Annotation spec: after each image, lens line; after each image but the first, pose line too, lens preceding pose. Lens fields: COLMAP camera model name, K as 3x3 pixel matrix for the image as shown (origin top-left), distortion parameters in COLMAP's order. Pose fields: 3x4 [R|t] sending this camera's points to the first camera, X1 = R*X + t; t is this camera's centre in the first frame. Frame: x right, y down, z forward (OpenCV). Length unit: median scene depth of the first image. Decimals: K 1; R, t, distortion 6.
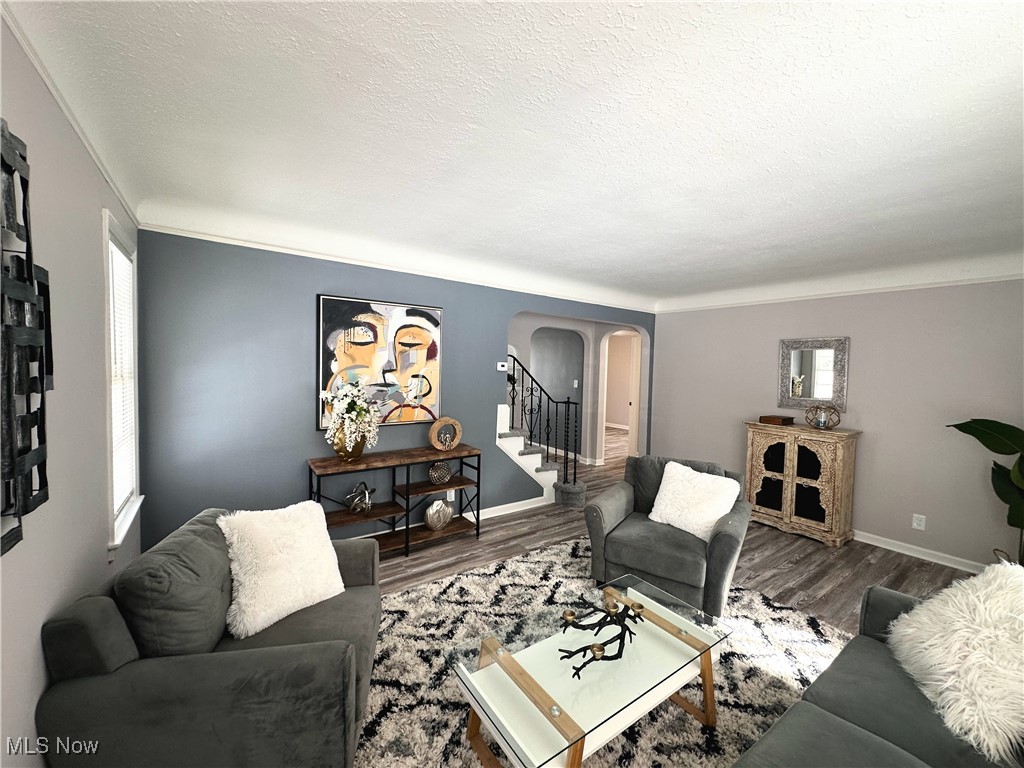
lens RADIAL K [[408.4, 0, 512.9], [0, 408.4, 384.9], [0, 0, 1]] dist [-0.003079, -0.000178]
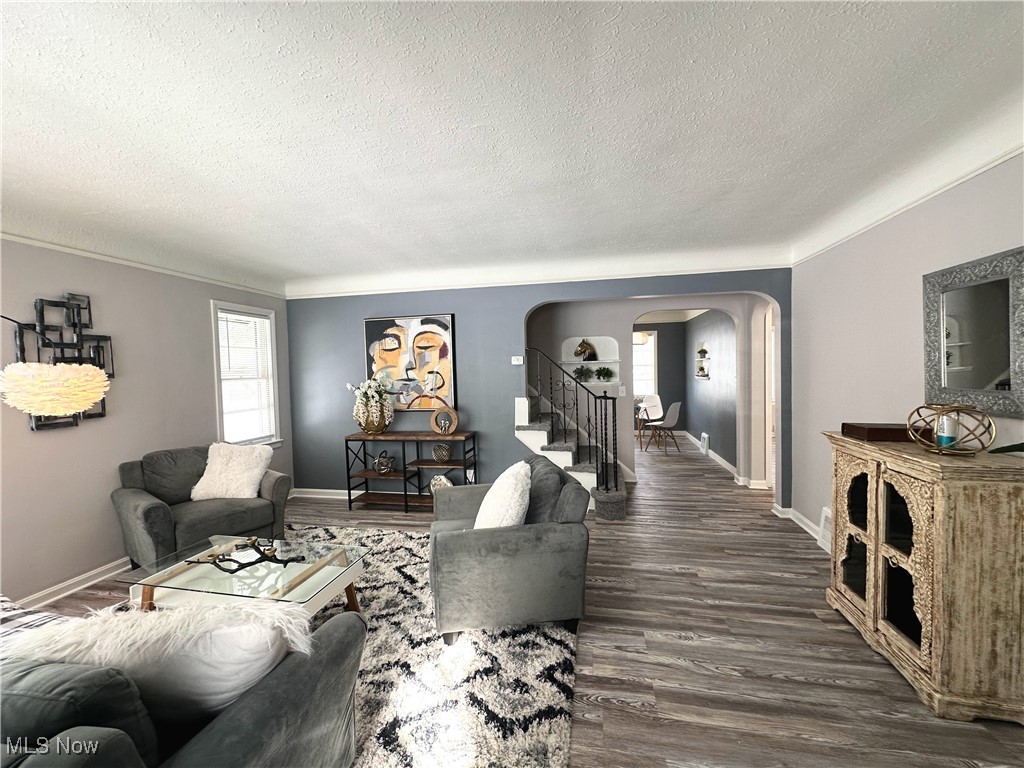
lens RADIAL K [[408.4, 0, 512.9], [0, 408.4, 383.6], [0, 0, 1]] dist [-0.003079, -0.000178]
pose [[0.674331, -0.016915, -0.738236, 0.873469], [0.007825, 0.999845, -0.015761, 0.035348], [0.738388, 0.004852, 0.674359, 0.361402]]
